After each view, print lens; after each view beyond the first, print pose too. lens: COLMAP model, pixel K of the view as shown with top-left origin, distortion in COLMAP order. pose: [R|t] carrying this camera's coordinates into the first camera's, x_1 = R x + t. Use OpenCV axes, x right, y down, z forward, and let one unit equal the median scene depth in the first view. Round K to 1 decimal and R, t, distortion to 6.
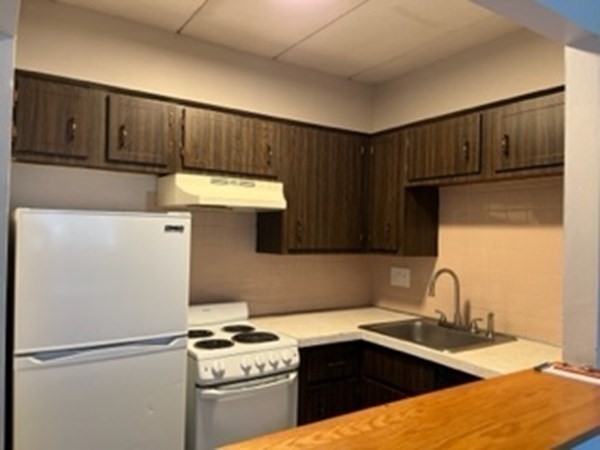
lens RADIAL K [[458.0, 0, 299.7], [0, 458.0, 238.6], [0, 0, 1]] dist [0.059057, -0.062148]
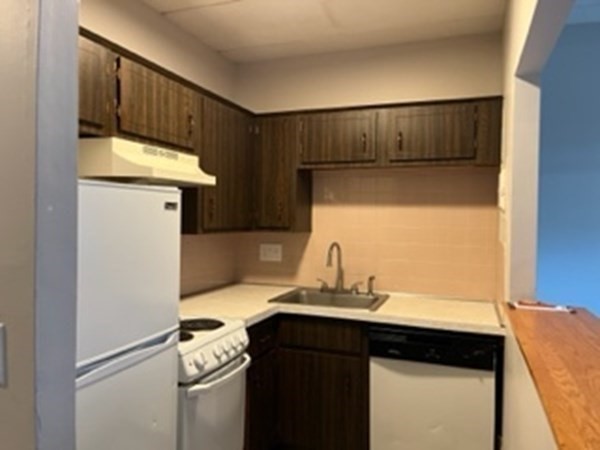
lens RADIAL K [[458.0, 0, 303.8], [0, 458.0, 234.9], [0, 0, 1]] dist [0.059057, -0.062148]
pose [[0.802826, -0.032825, 0.595310, -0.448992], [0.010688, 0.999115, 0.040676, 0.000009], [-0.596118, -0.026293, 0.802466, 0.132132]]
